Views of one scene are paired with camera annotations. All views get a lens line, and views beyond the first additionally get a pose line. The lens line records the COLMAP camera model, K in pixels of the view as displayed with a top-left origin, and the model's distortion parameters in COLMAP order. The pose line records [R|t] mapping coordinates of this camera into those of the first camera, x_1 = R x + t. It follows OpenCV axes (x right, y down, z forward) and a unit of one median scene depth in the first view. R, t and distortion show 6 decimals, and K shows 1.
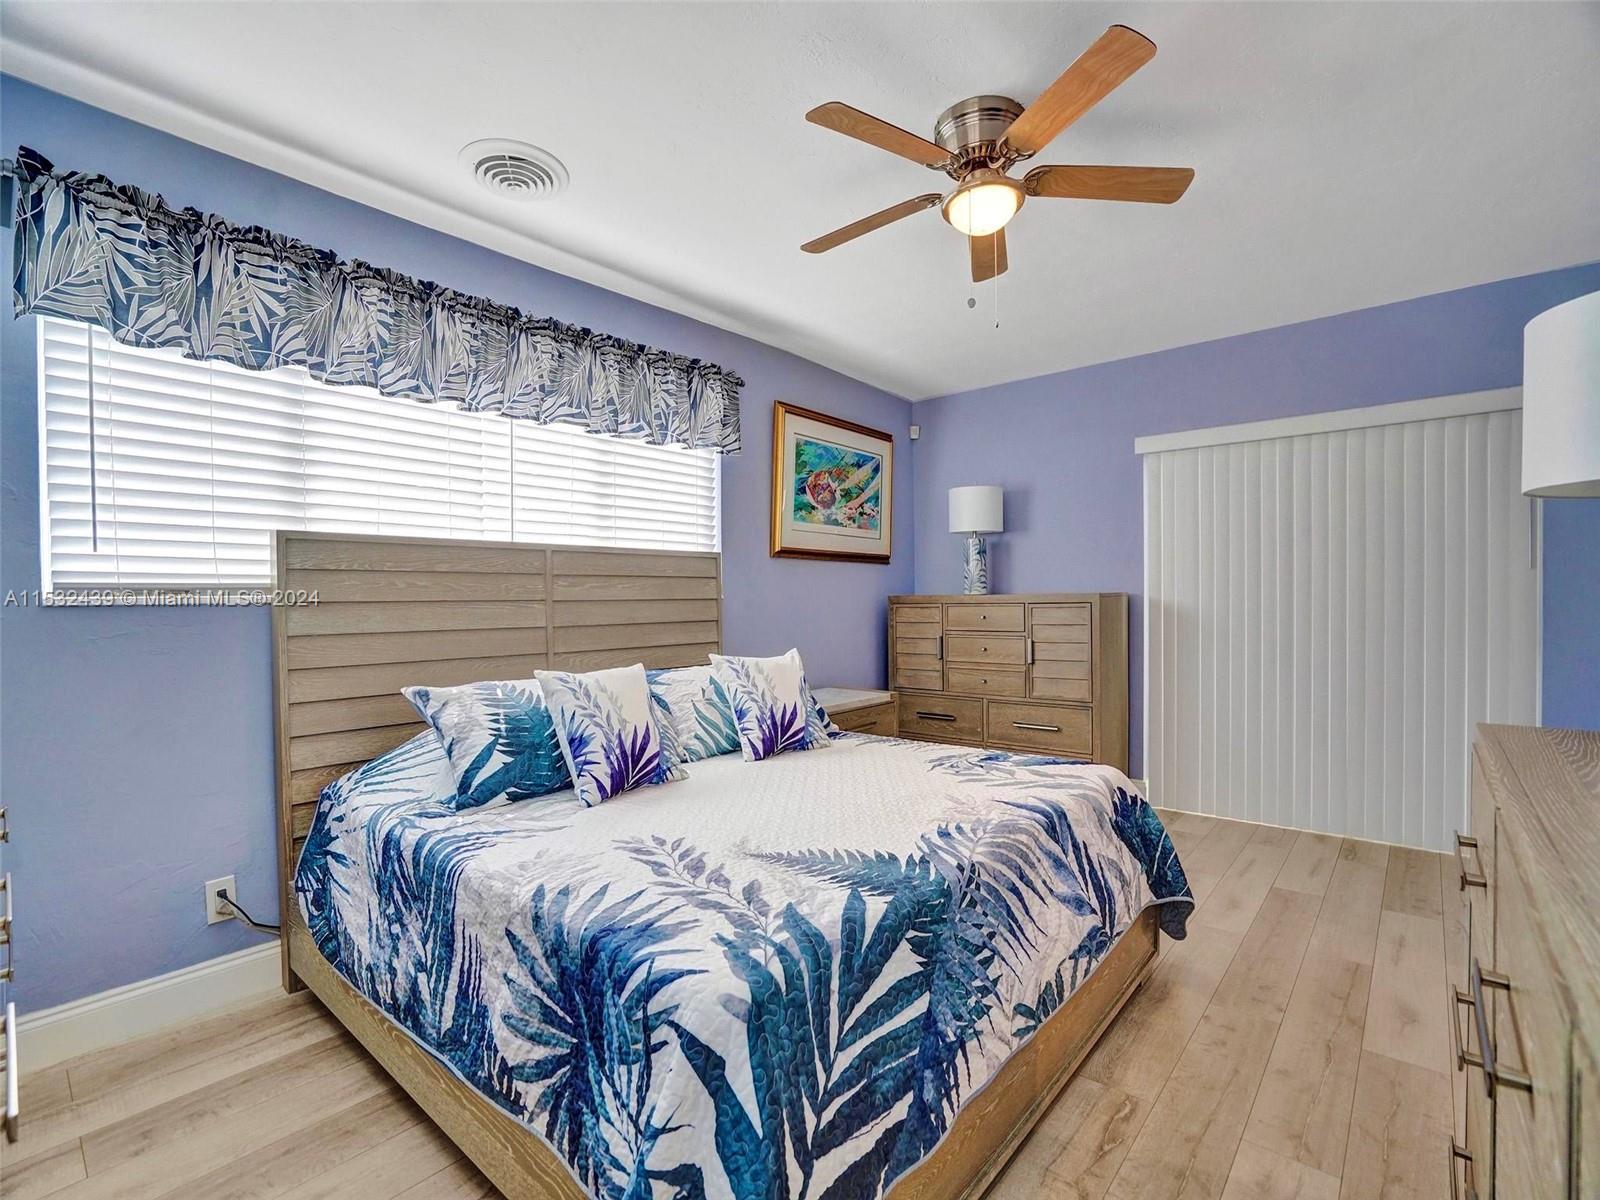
lens RADIAL K [[740.9, 0, 805.5], [0, 740.9, 609.5], [0, 0, 1]] dist [-0.048244, 0.019400]
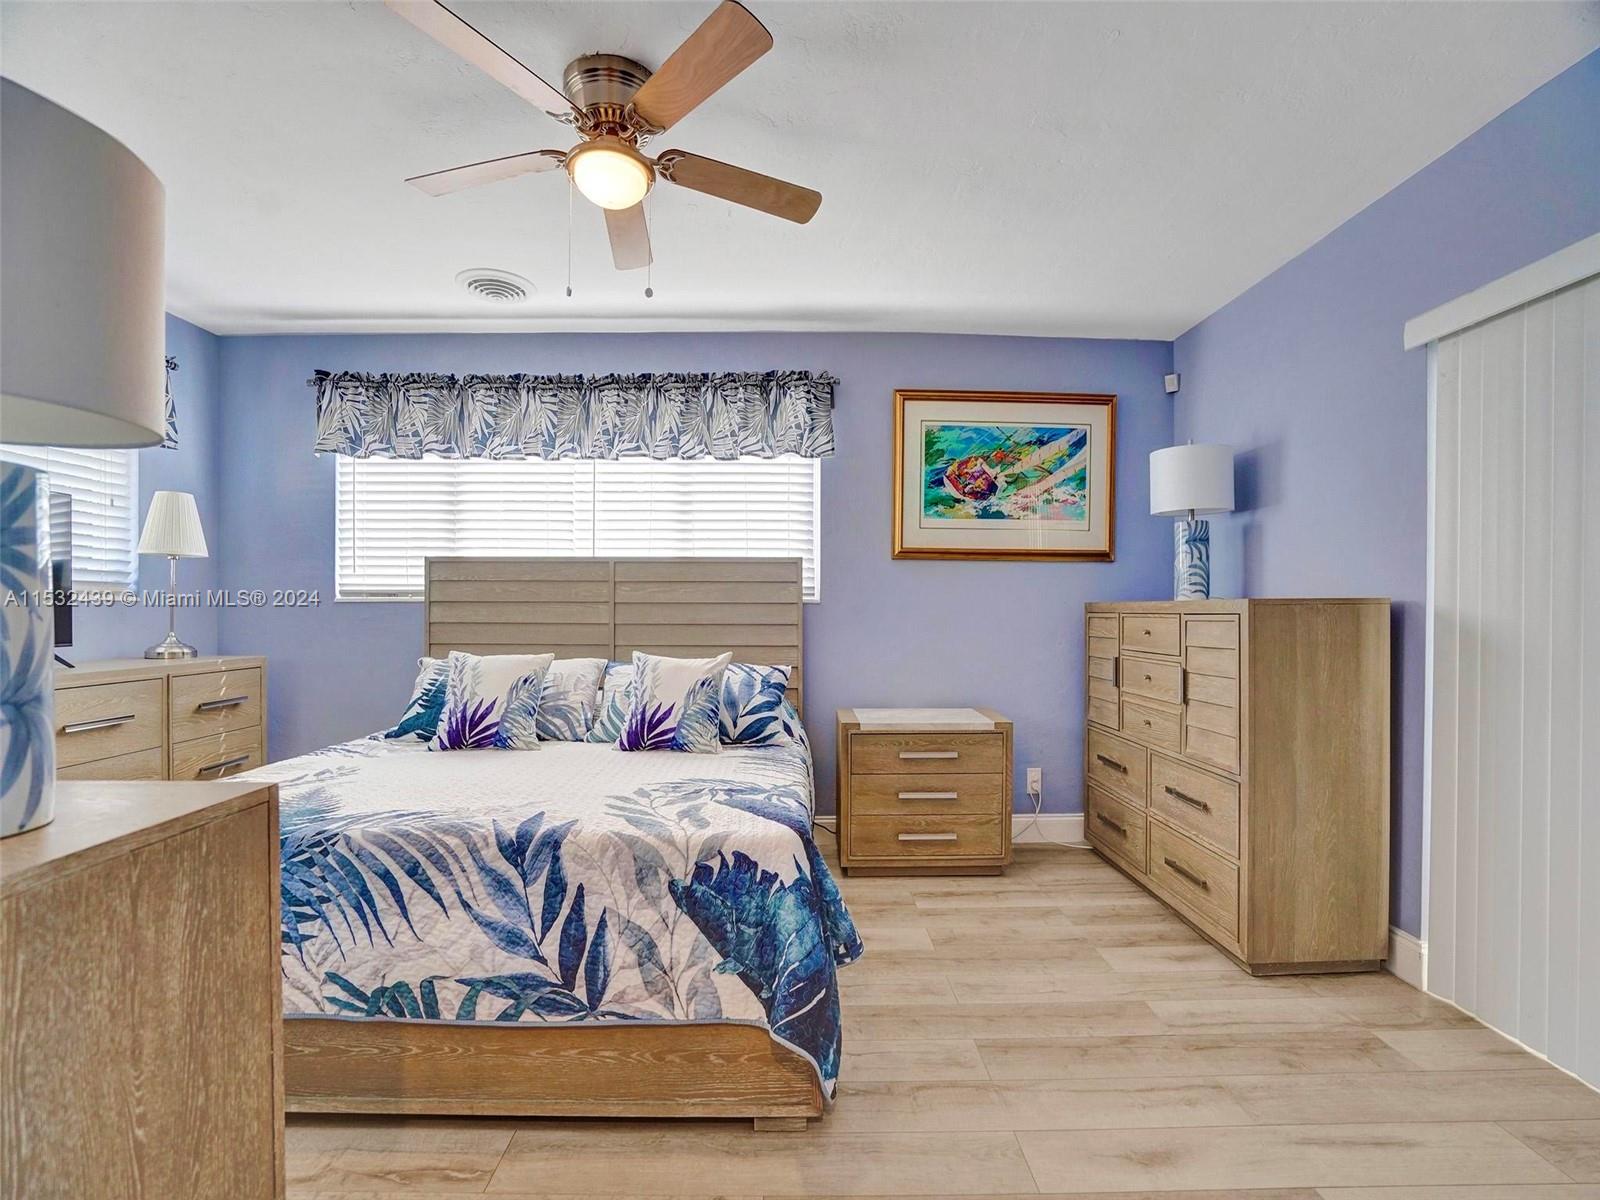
lens RADIAL K [[734.7, 0, 768.2], [0, 734.7, 614.3], [0, 0, 1]] dist [-0.051991, 0.025500]
pose [[0.654564, 0.019489, -0.755756, 0.827254], [-0.023196, 0.999715, 0.005690, -0.006057], [0.755651, 0.013806, 0.654829, 0.430603]]
